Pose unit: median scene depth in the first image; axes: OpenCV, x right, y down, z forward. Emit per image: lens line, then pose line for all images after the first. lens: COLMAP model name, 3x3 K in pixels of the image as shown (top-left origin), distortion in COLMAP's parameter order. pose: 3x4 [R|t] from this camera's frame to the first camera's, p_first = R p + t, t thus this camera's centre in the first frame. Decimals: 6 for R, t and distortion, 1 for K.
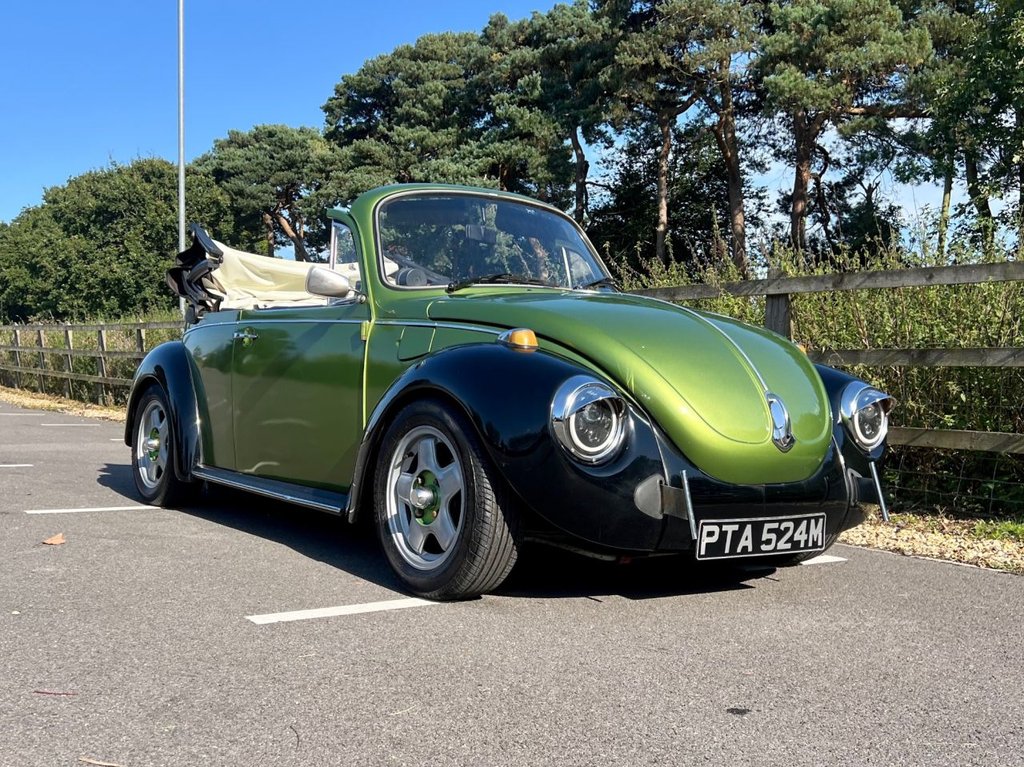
lens RADIAL K [[1043.8, 0, 525.5], [0, 1043.8, 420.7], [0, 0, 1]] dist [0.116420, -0.234213]
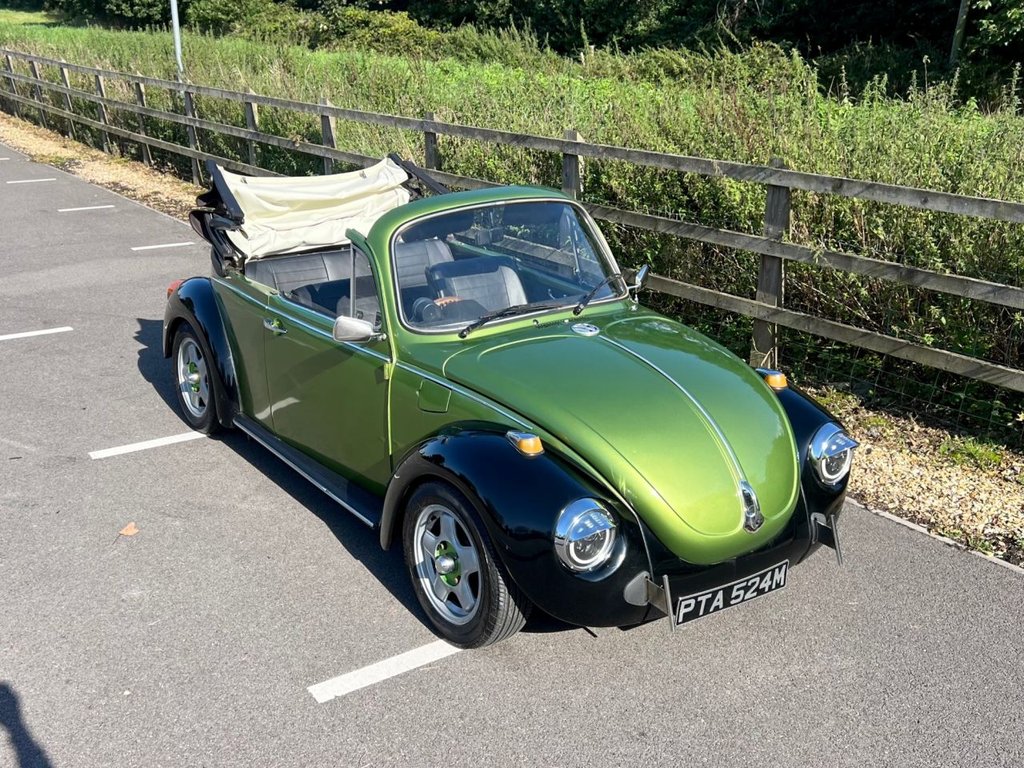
lens RADIAL K [[1060.8, 0, 515.8], [0, 1060.8, 358.4], [0, 0, 1]] dist [0.107353, -0.213980]
pose [[0.999822, -0.005939, -0.017930, 0.003846], [0.010783, 0.958846, 0.283720, -0.481022], [0.015507, -0.283863, 0.958739, -0.086658]]
